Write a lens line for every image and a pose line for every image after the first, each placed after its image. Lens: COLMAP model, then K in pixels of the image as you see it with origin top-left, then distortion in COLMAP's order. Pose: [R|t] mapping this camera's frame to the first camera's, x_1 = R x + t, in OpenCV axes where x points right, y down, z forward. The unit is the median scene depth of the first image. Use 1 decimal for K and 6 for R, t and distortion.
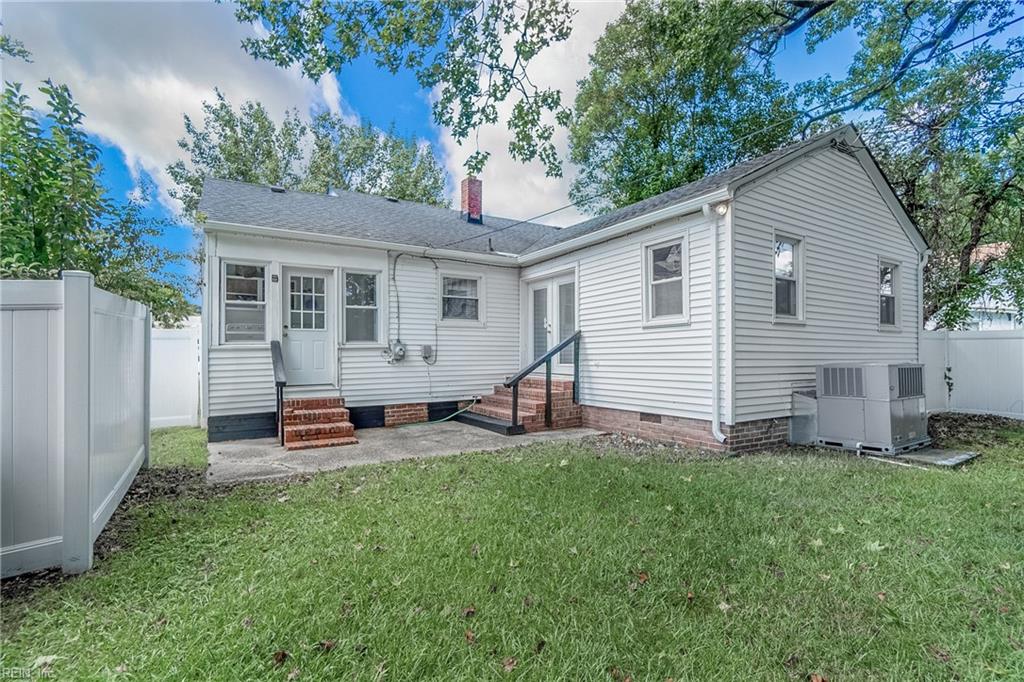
lens RADIAL K [[452.0, 0, 507.1], [0, 452.0, 348.9], [0, 0, 1]] dist [0.000810, 0.000191]
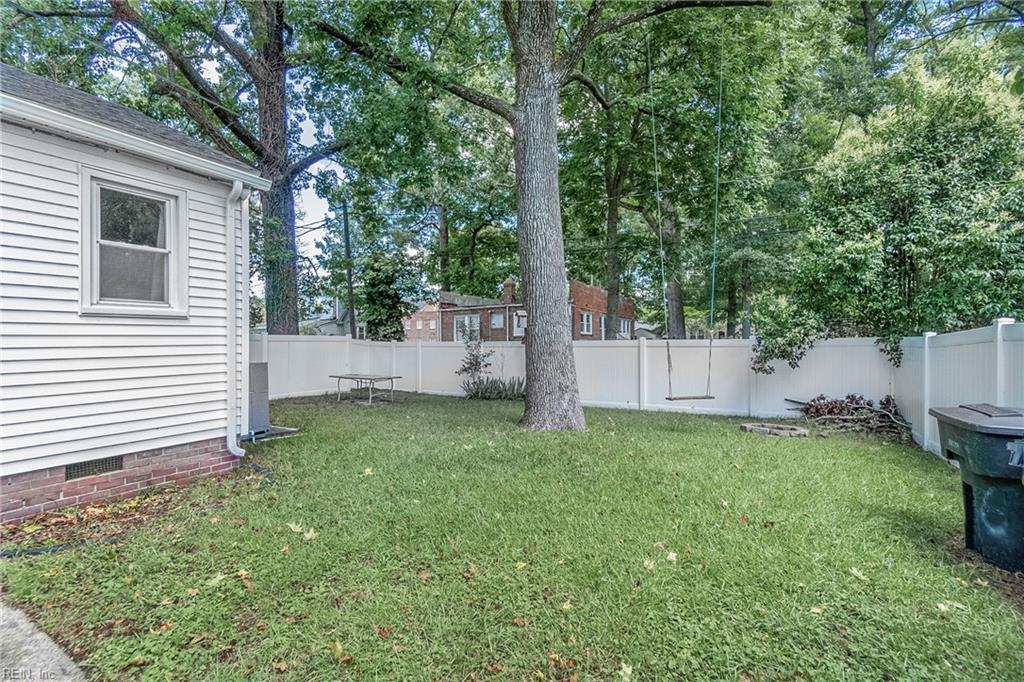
lens RADIAL K [[452.0, 0, 507.1], [0, 452.0, 348.9], [0, 0, 1]] dist [0.000810, 0.000191]
pose [[-0.465488, -0.006624, 0.885030, -0.463323], [-0.008539, 0.999959, 0.002993, -0.009922], [-0.885013, -0.006164, -0.465525, 0.807466]]
